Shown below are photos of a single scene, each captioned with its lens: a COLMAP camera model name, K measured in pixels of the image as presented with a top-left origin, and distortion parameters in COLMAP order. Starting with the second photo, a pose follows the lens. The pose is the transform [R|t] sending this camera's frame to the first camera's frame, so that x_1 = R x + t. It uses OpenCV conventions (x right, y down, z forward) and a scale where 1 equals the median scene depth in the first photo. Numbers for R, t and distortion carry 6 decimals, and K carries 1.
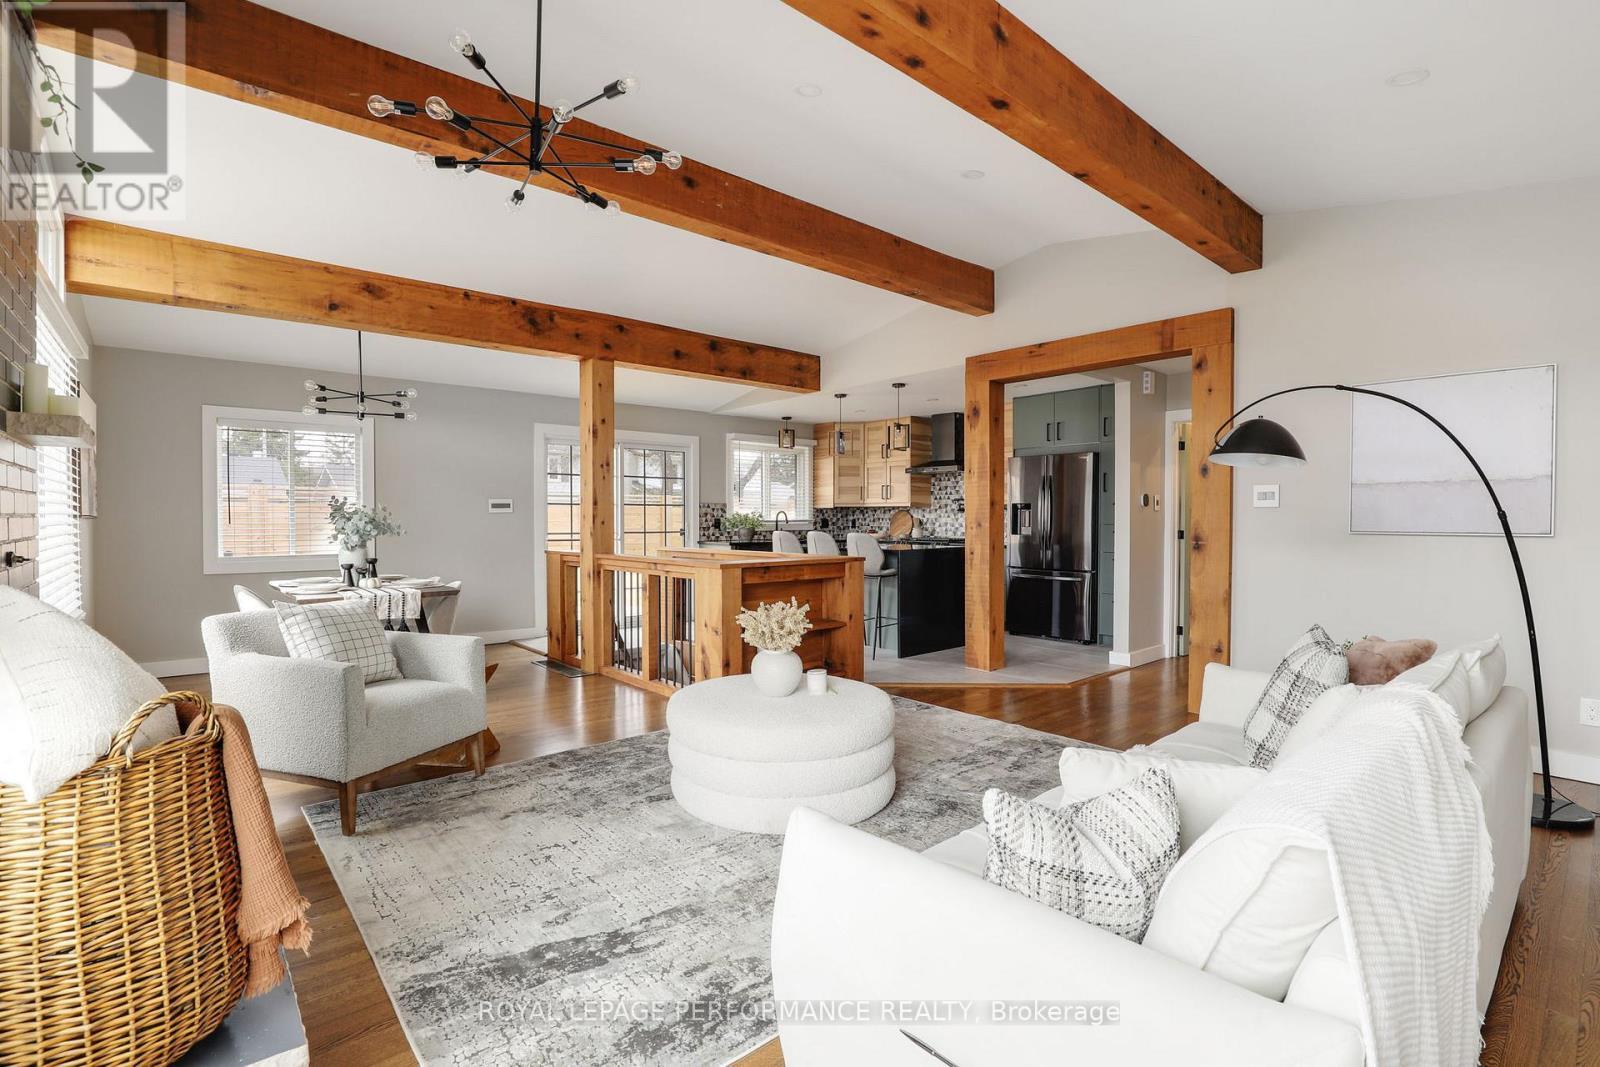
lens RADIAL K [[733.7, 0, 800.0], [0, 733.7, 533.5], [0, 0, 1]] dist [-0.037470, 0.007085]
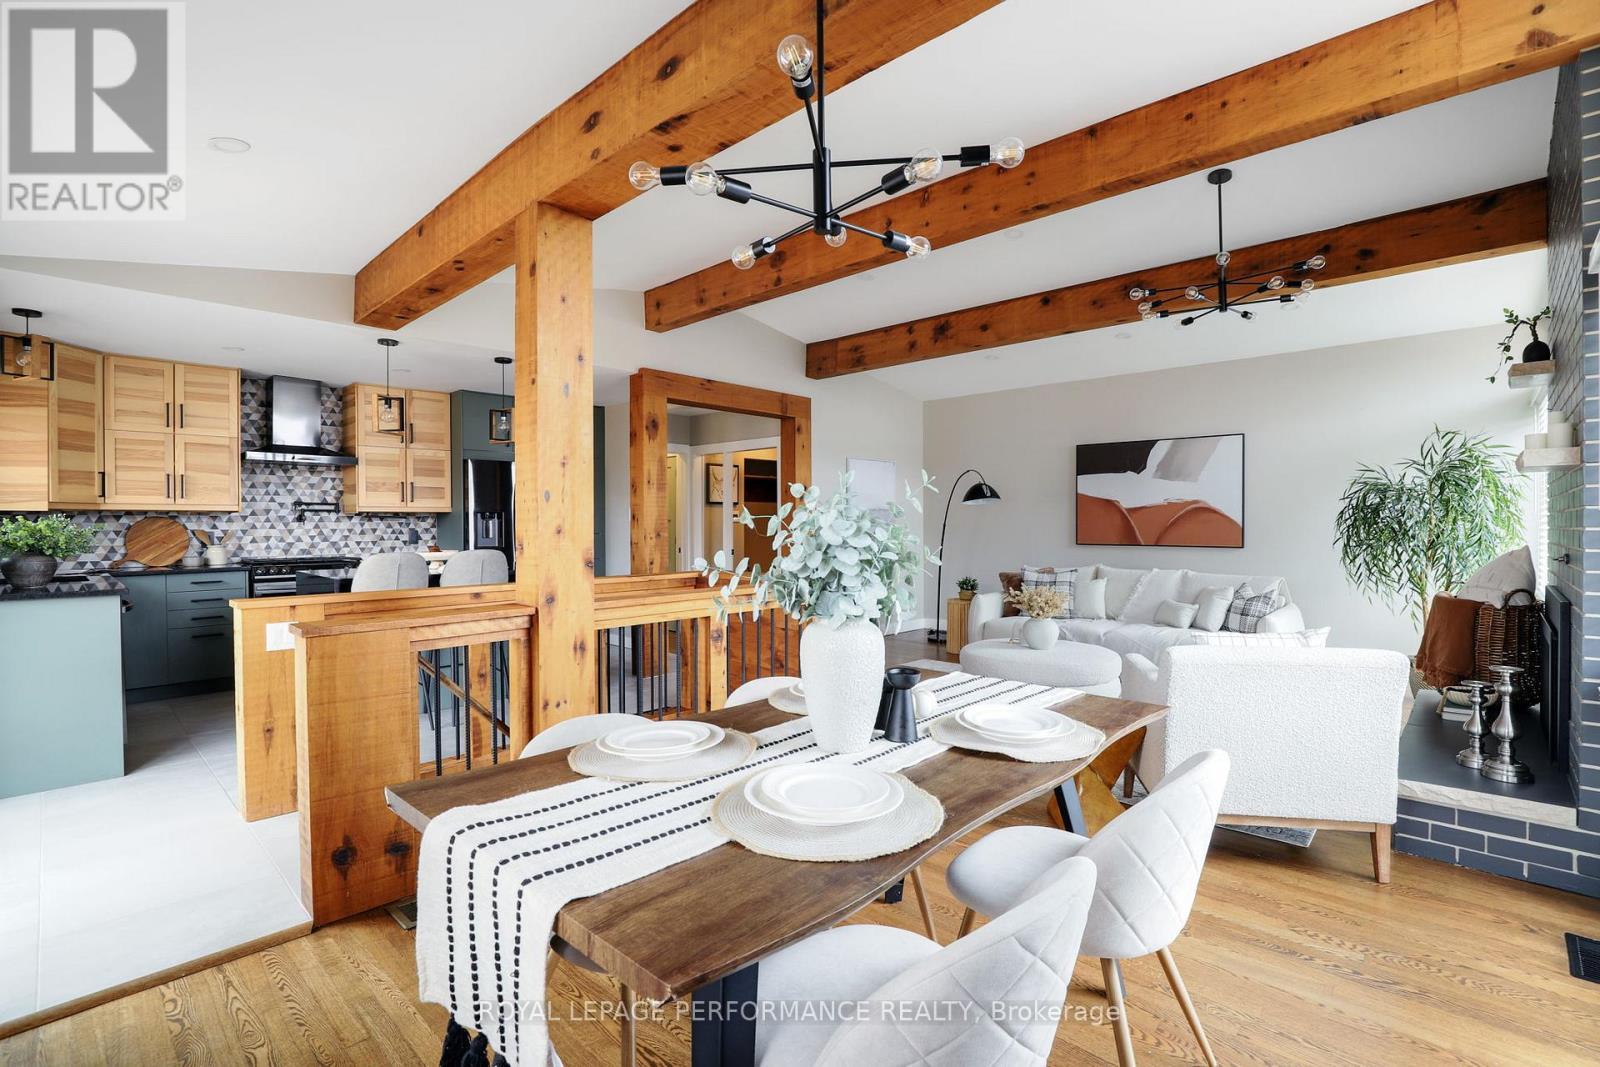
lens RADIAL K [[733.7, 0, 800.0], [0, 733.7, 533.5], [0, 0, 1]] dist [-0.037470, 0.007085]
pose [[-0.098870, -0.012064, 0.995027, -0.526227], [0.024346, 0.999598, 0.014539, -0.015668], [-0.994803, 0.025663, -0.098536, 0.595088]]
